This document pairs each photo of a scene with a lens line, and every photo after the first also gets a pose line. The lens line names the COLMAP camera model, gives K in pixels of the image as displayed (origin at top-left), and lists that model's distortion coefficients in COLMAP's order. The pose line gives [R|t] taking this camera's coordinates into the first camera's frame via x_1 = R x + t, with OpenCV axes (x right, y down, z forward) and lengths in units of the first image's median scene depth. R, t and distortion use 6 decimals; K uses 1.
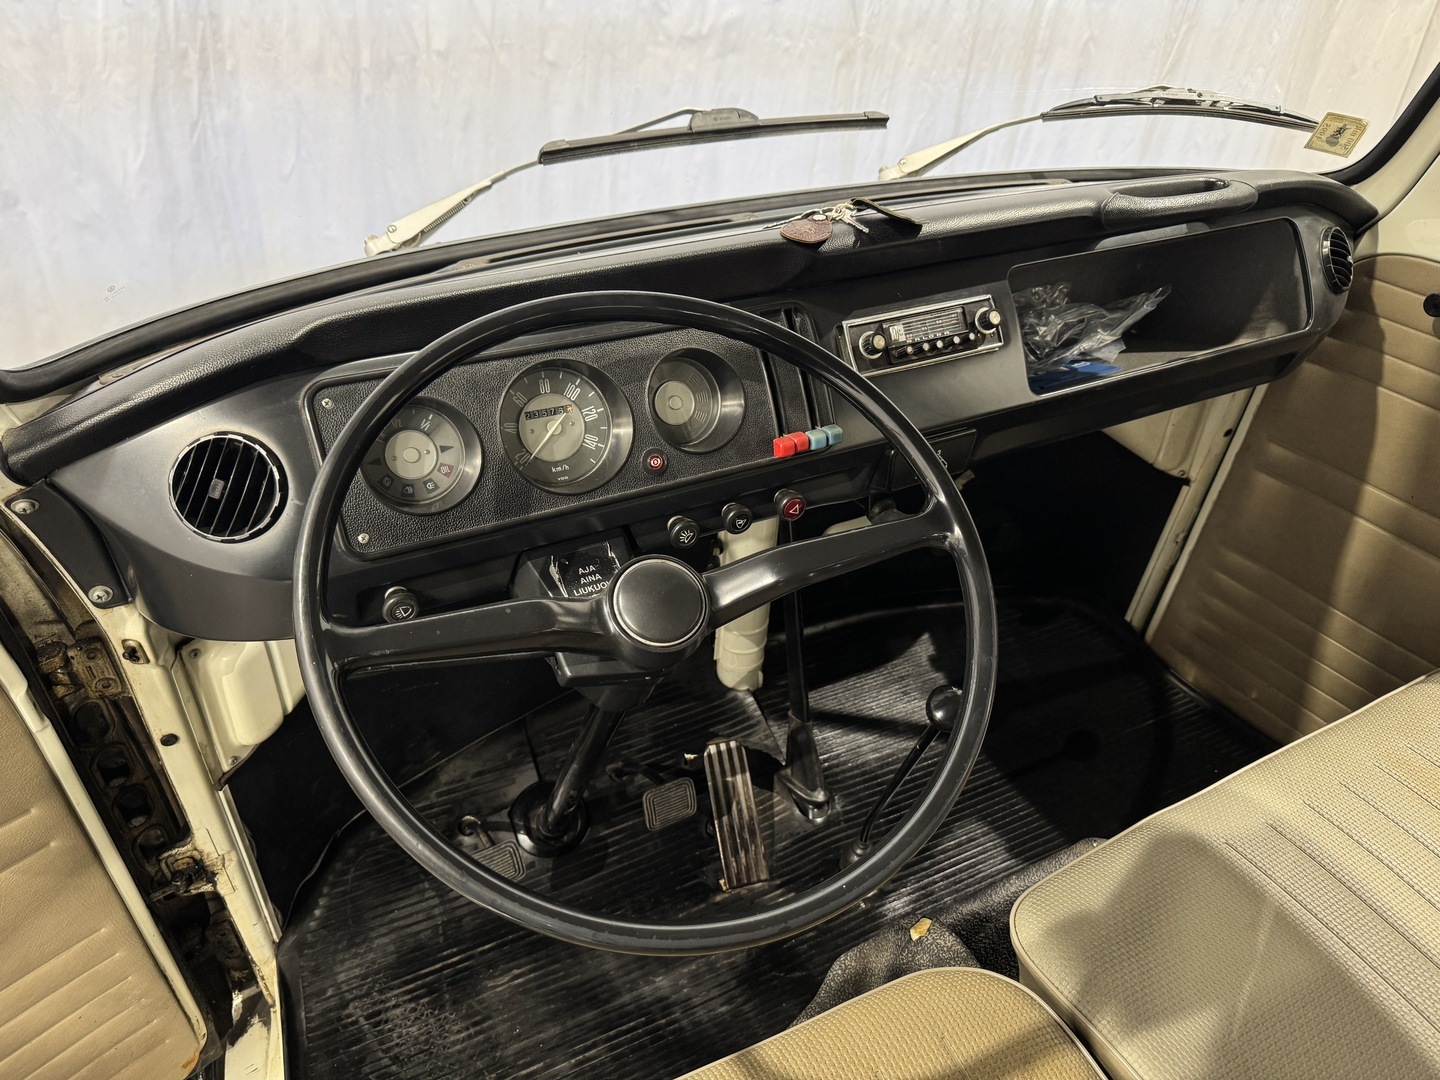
lens RADIAL K [[1014.3, 0, 764.0], [0, 1014.3, 538.5], [0, 0, 1]] dist [-0.007275, -0.004489]
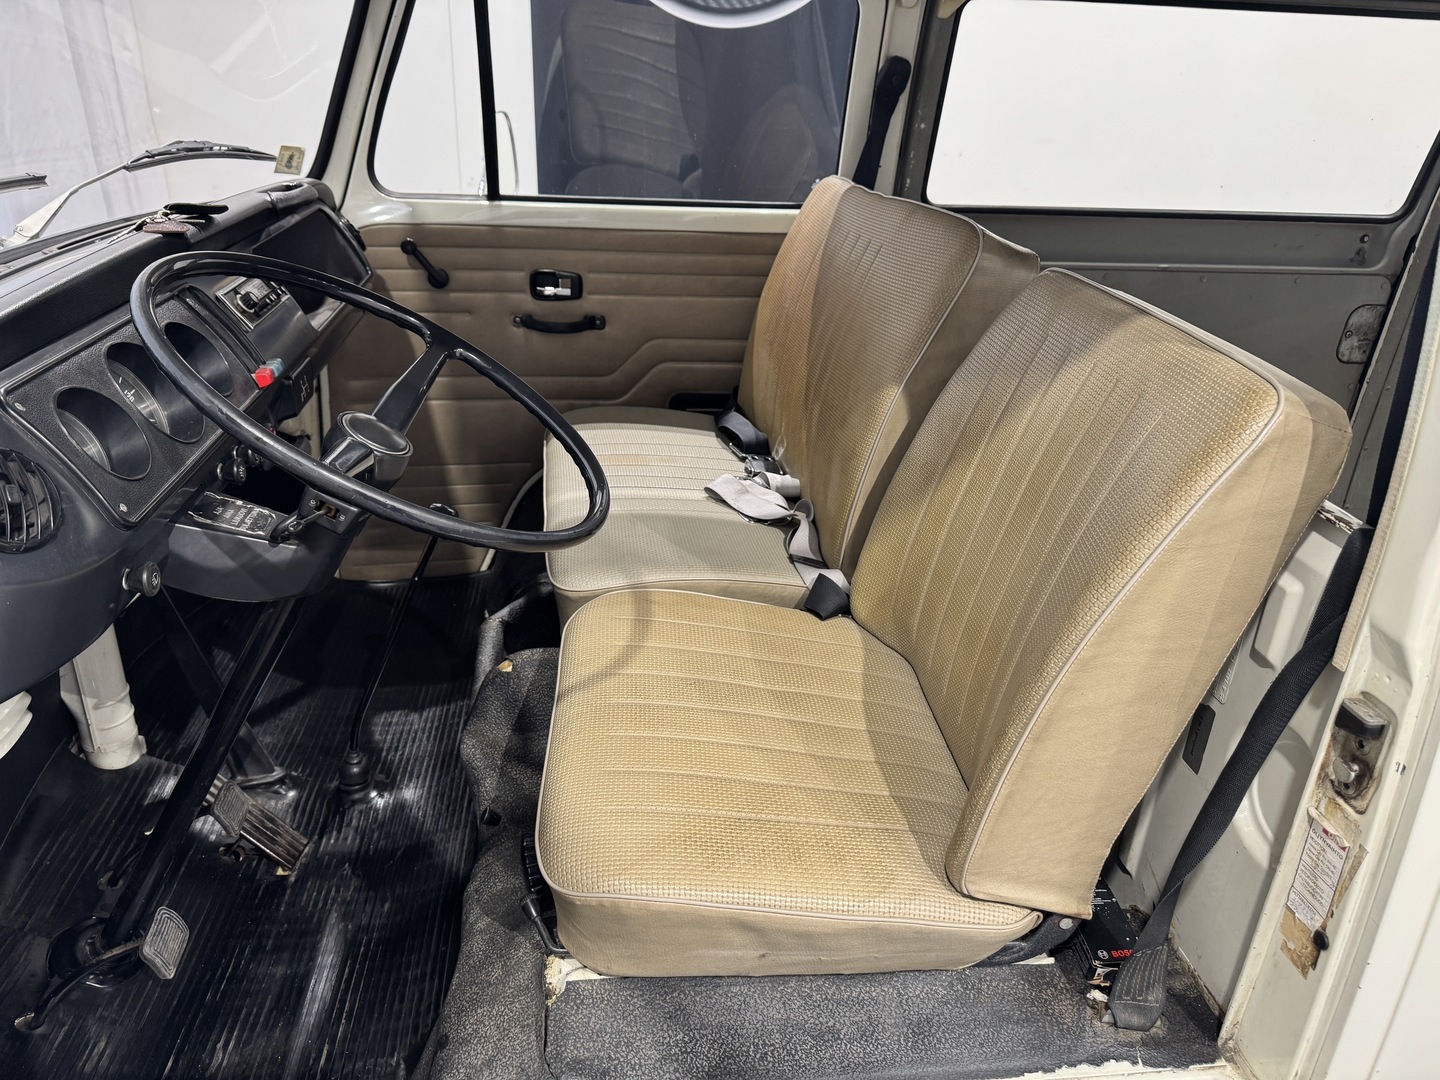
lens RADIAL K [[1014.3, 0, 764.0], [0, 1014.3, 538.5], [0, 0, 1]] dist [-0.007275, -0.004489]
pose [[0.324790, -0.422861, 0.845991, -0.657899], [0.507687, 0.832640, 0.221278, 0.074076], [-0.797976, 0.357630, 0.485114, -0.049149]]
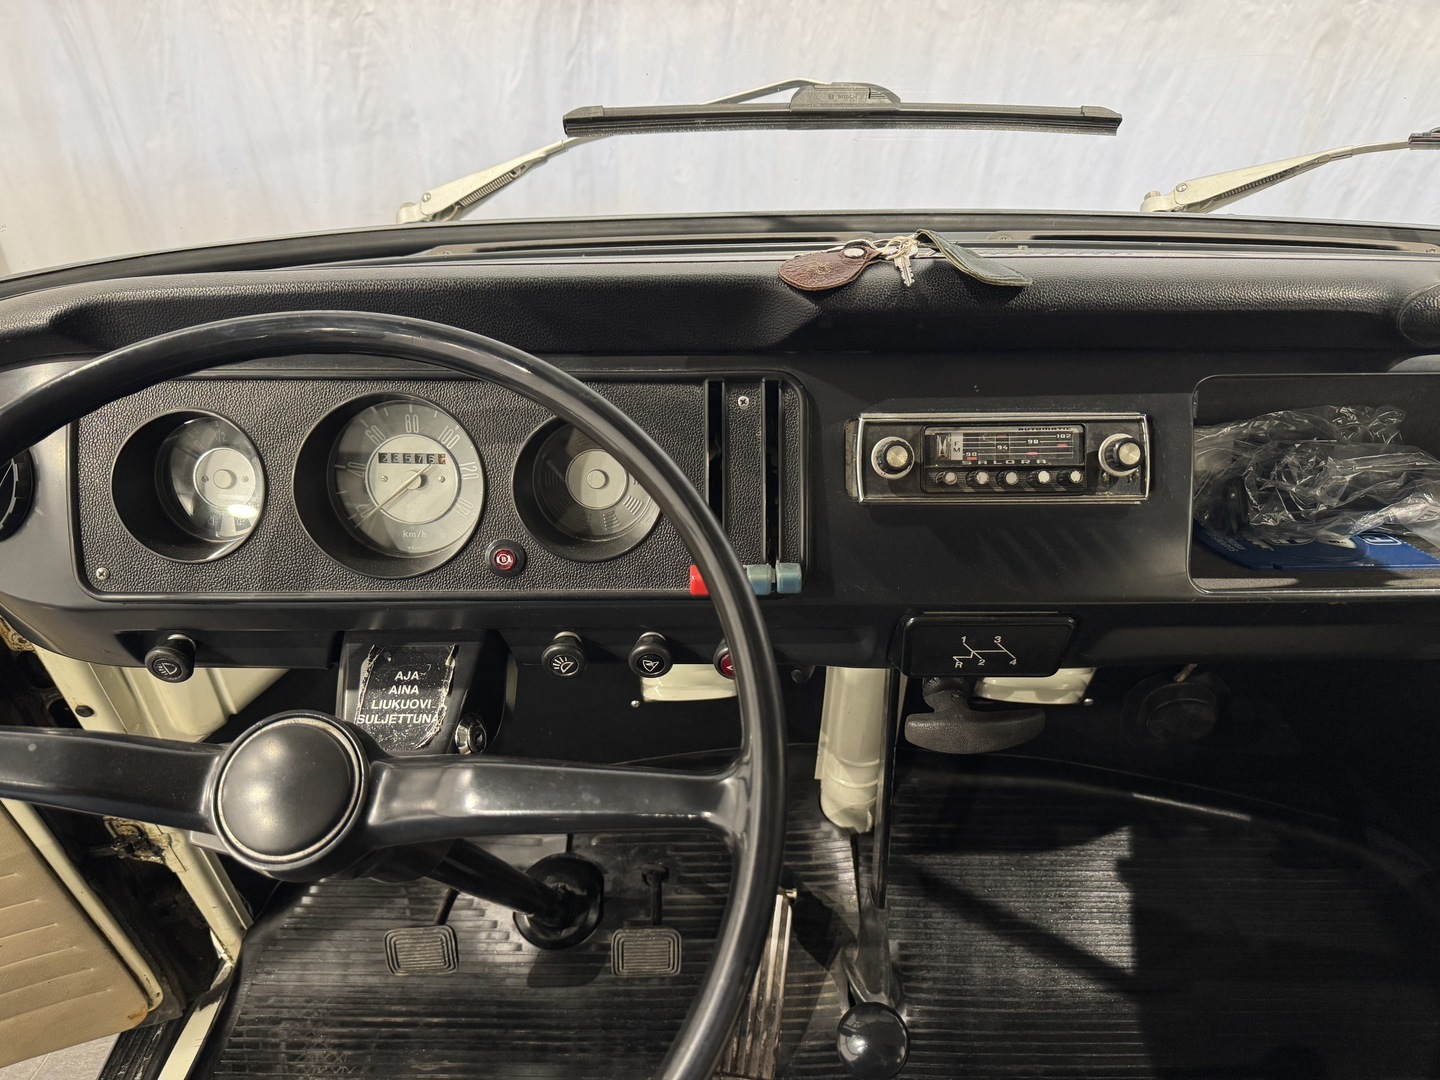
lens RADIAL K [[1096.2, 0, 744.5], [0, 1096.2, 547.6], [0, 0, 1]] dist [-0.023135, 0.009819]
pose [[0.888269, 0.249142, -0.385884, 0.217582], [-0.242586, 0.967850, 0.066471, -0.113682], [0.390038, 0.034566, 0.920150, 0.222559]]
